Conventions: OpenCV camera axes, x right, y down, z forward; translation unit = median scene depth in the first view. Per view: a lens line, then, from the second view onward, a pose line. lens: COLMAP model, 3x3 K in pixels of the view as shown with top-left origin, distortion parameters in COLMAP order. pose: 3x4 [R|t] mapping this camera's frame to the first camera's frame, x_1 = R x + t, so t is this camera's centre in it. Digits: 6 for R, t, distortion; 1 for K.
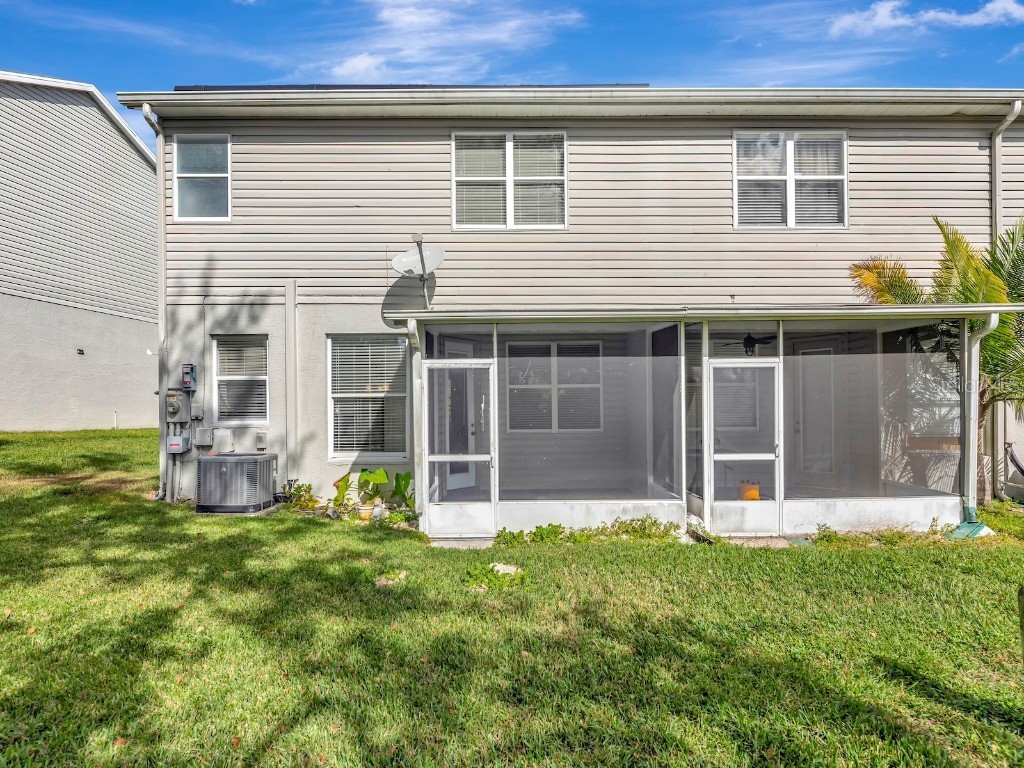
lens RADIAL K [[501.9, 0, 513.9], [0, 501.9, 403.8], [0, 0, 1]] dist [-0.001214, 0.000023]
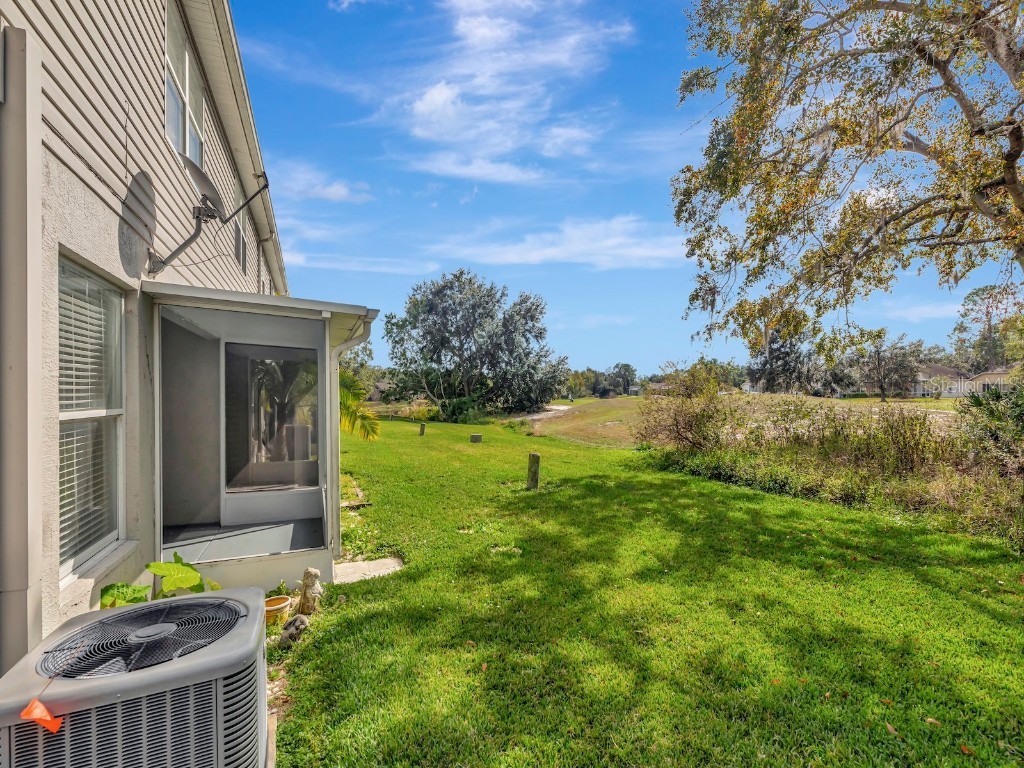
lens RADIAL K [[499.0, 0, 512.0], [0, 499.0, 384.0], [0, 0, 1]] dist [0.000179, -0.000095]
pose [[-0.391943, 0.024228, 0.919671, -0.830072], [0.003859, 0.999688, -0.024691, -0.030543], [-0.919982, -0.006129, -0.391914, 0.846196]]
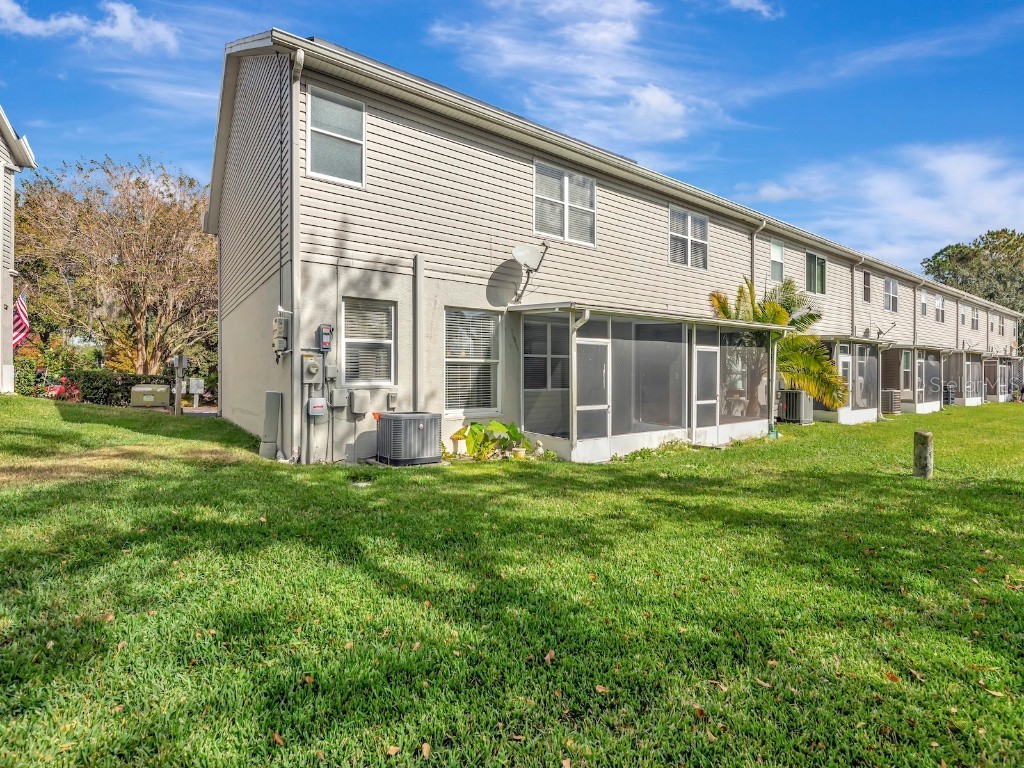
lens RADIAL K [[497.7, 0, 508.6], [0, 497.7, 371.6], [0, 0, 1]] dist [-0.001516, -0.000544]
pose [[0.809002, 0.011961, 0.587685, -0.924772], [-0.017627, 0.999837, 0.003916, 0.003532], [-0.587542, -0.013528, 0.809081, -0.006174]]
